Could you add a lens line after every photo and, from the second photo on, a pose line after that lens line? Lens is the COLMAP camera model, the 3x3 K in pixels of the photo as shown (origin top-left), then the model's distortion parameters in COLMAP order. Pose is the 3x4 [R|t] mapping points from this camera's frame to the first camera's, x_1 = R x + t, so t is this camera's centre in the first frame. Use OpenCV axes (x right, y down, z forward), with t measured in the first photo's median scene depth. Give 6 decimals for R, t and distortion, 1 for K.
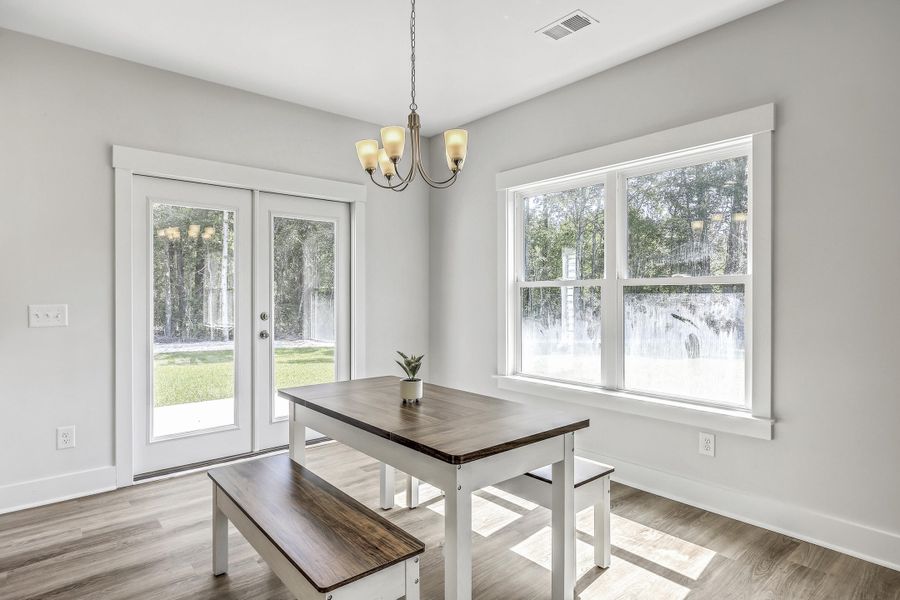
lens RADIAL K [[498.0, 0, 450.0], [0, 498.0, 294.9], [0, 0, 1]] dist [0.006668, 0.000499]
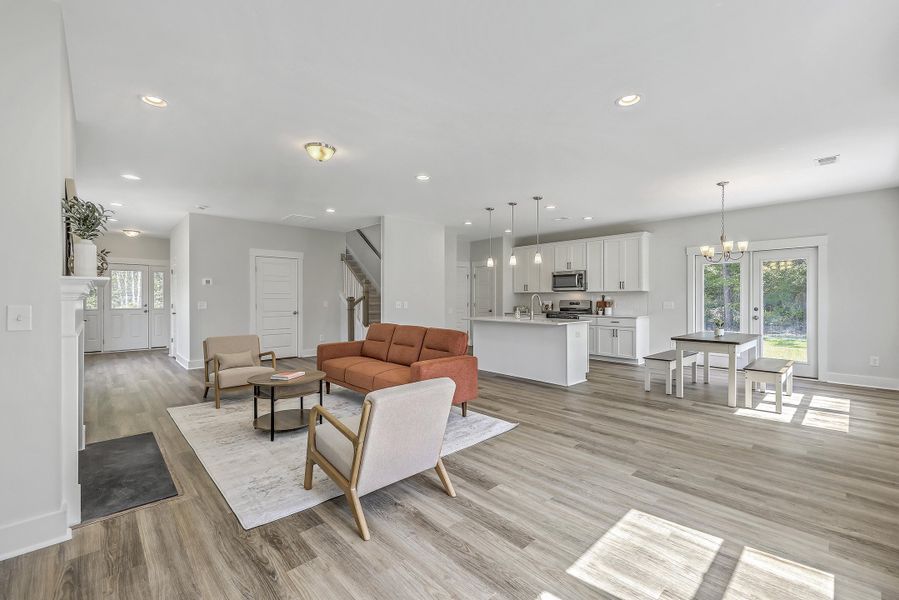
lens RADIAL K [[382.3, 0, 450.2], [0, 382.3, 296.2], [0, 0, 1]] dist [0.001058, 0.000510]
pose [[0.039139, -0.006080, -0.999215, 1.503190], [0.000438, 0.999981, -0.006068, -0.004592], [0.999234, -0.000200, 0.039141, -0.463686]]
